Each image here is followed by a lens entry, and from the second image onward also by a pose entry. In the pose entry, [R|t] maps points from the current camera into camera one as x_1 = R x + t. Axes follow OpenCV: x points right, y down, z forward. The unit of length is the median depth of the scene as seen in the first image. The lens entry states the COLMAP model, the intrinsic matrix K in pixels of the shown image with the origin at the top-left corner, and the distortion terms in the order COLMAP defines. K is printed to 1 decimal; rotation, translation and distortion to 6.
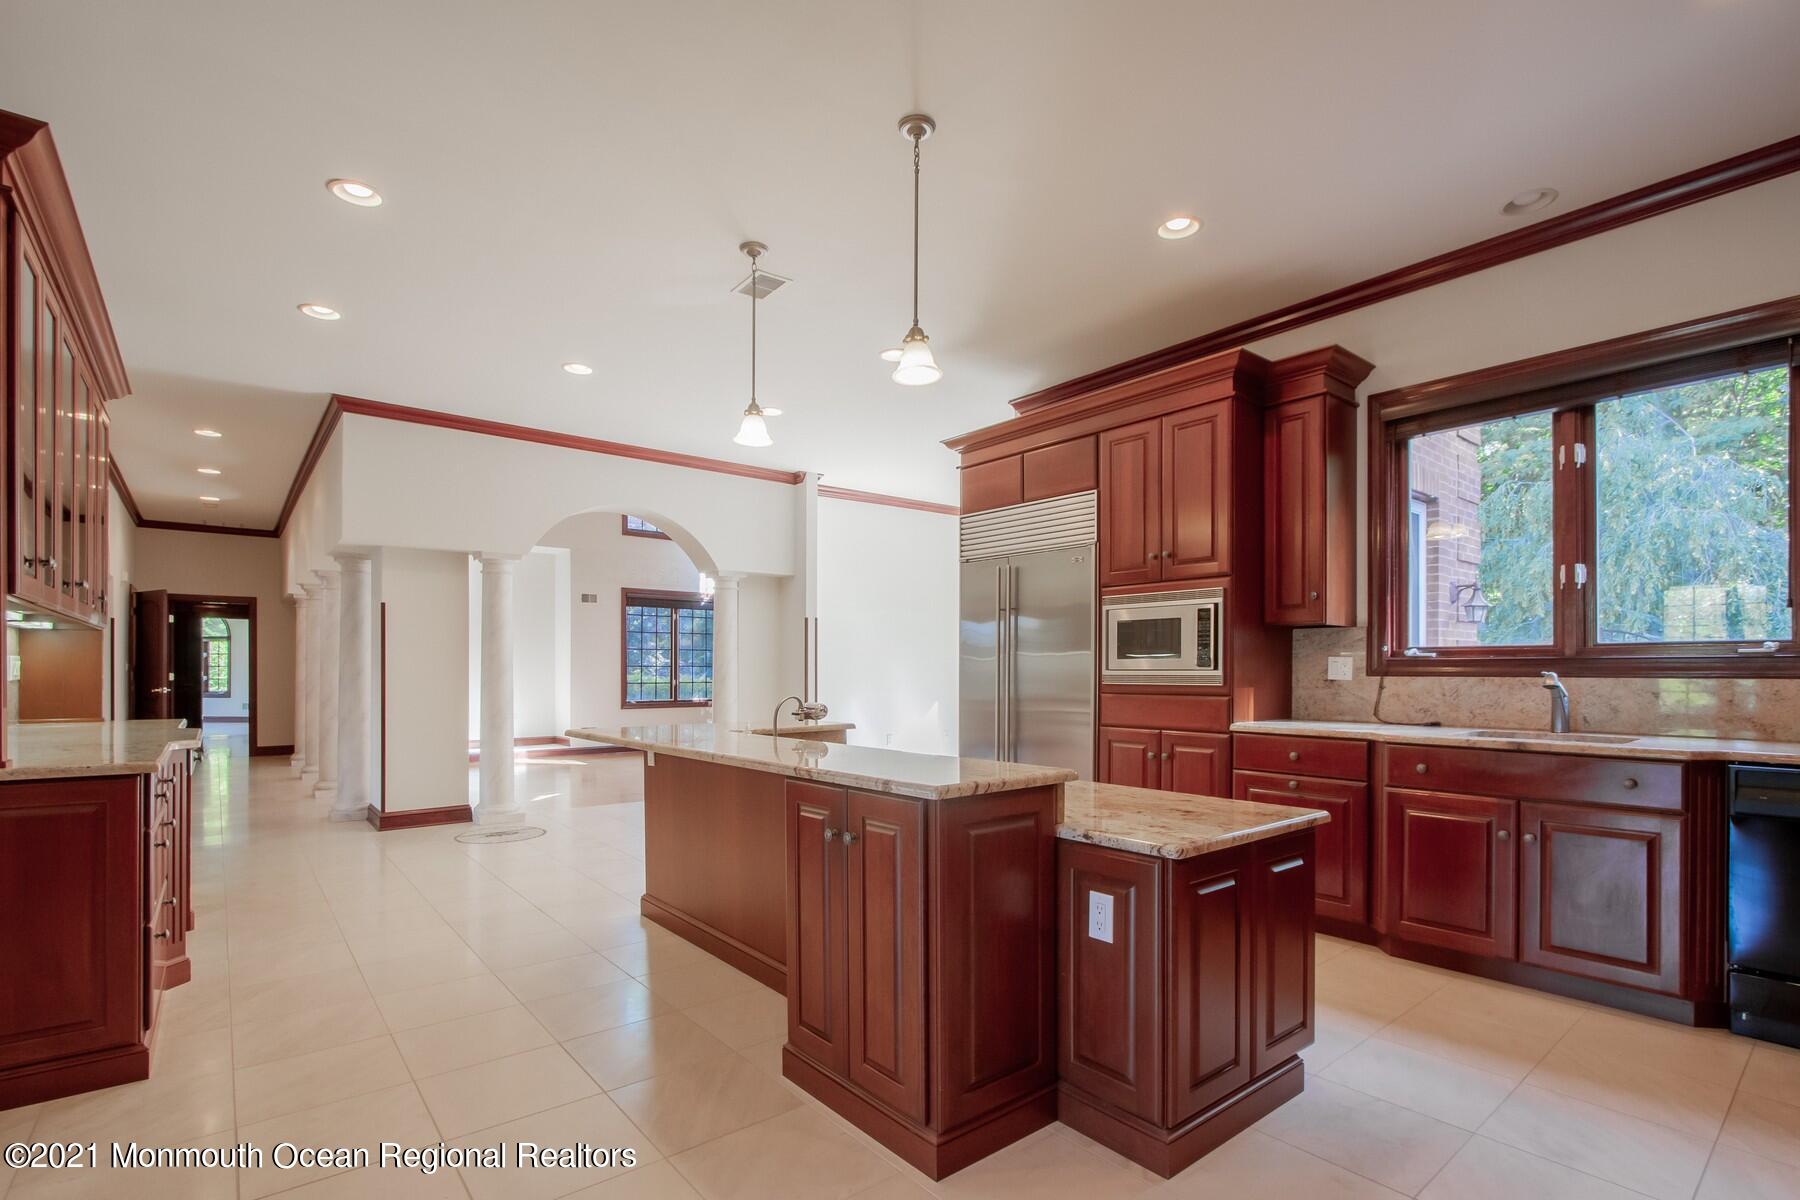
lens RADIAL K [[857.6, 0, 901.9], [0, 857.6, 660.7], [0, 0, 1]] dist [-0.019365, 0.000541]
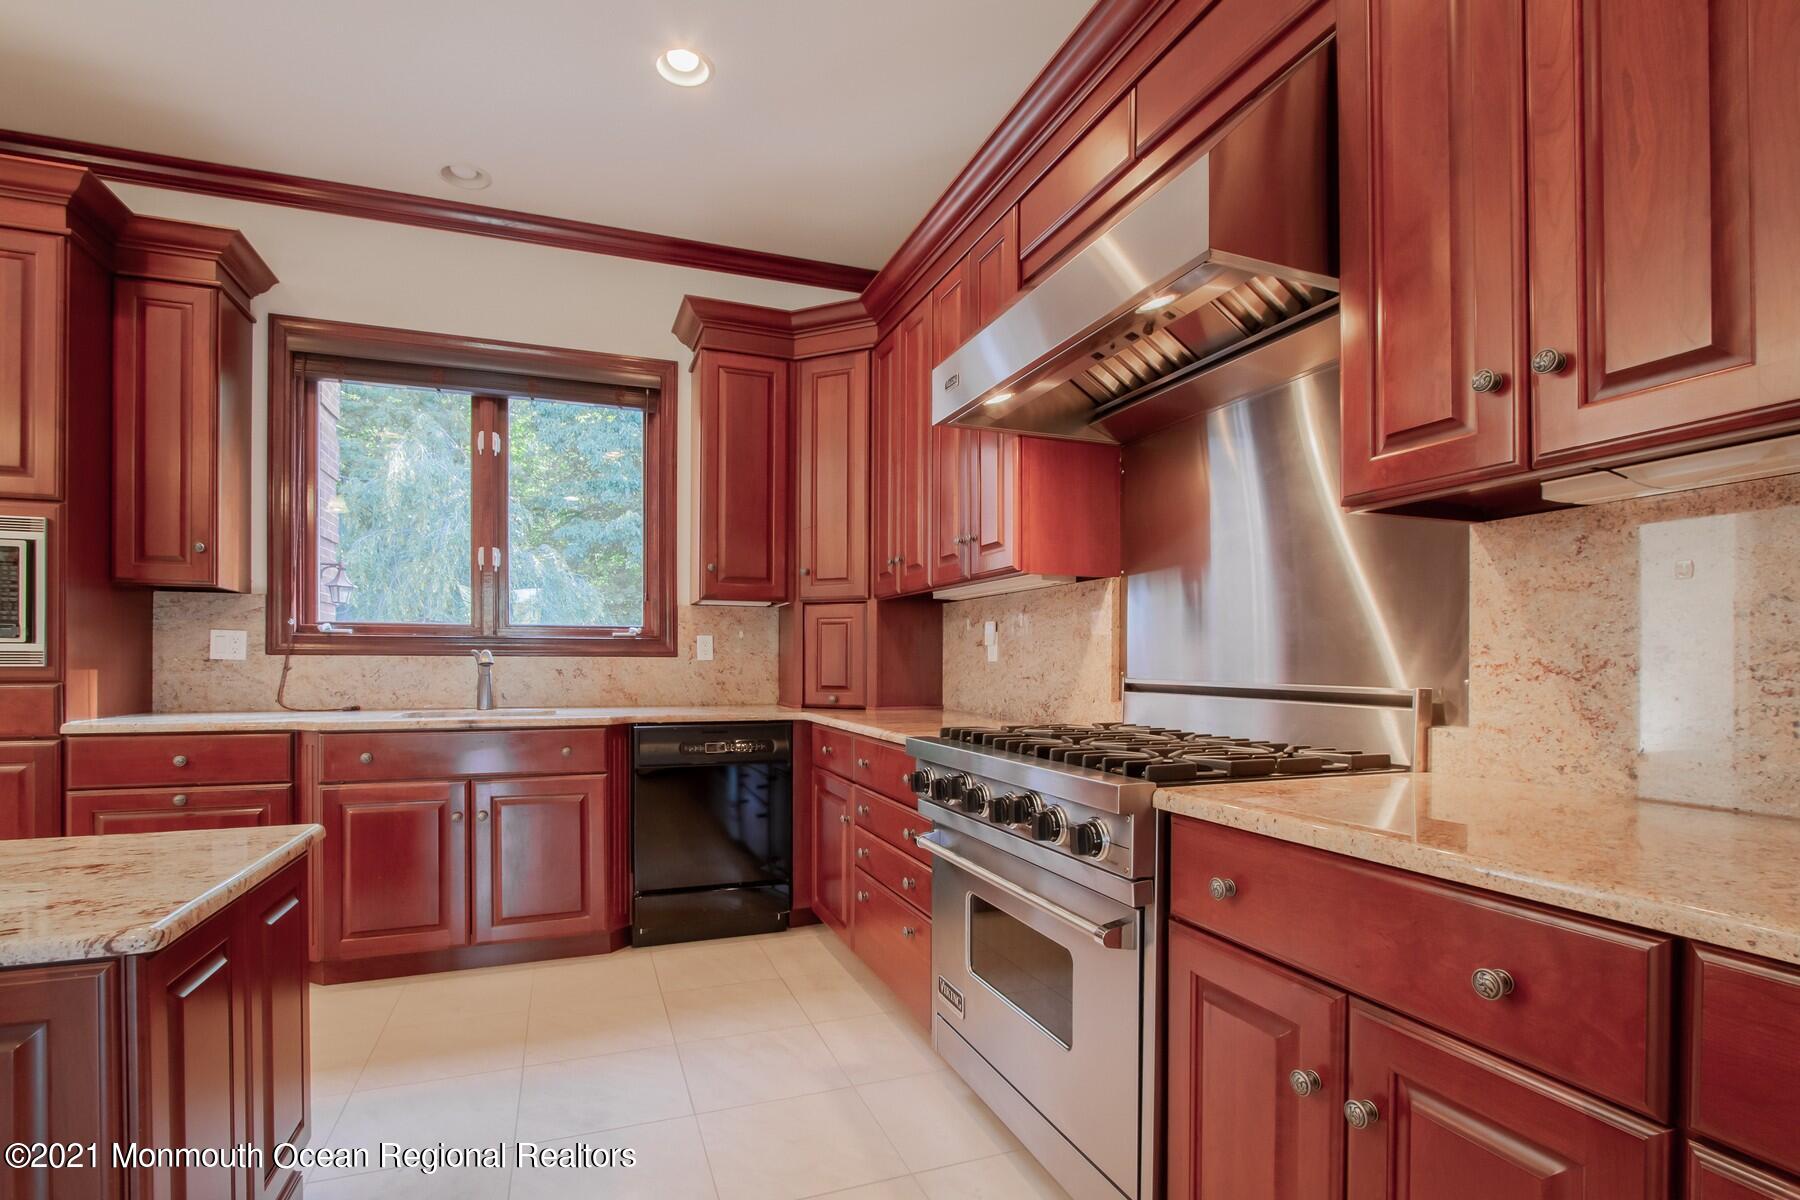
lens RADIAL K [[845.3, 0, 935.8], [0, 845.3, 666.6], [0, 0, 1]] dist [-0.034990, 0.006914]
pose [[0.302287, -0.005530, 0.953201, -0.018296], [-0.012678, 0.999871, 0.009821, 0.014195], [-0.953133, -0.015054, 0.302178, 0.155935]]
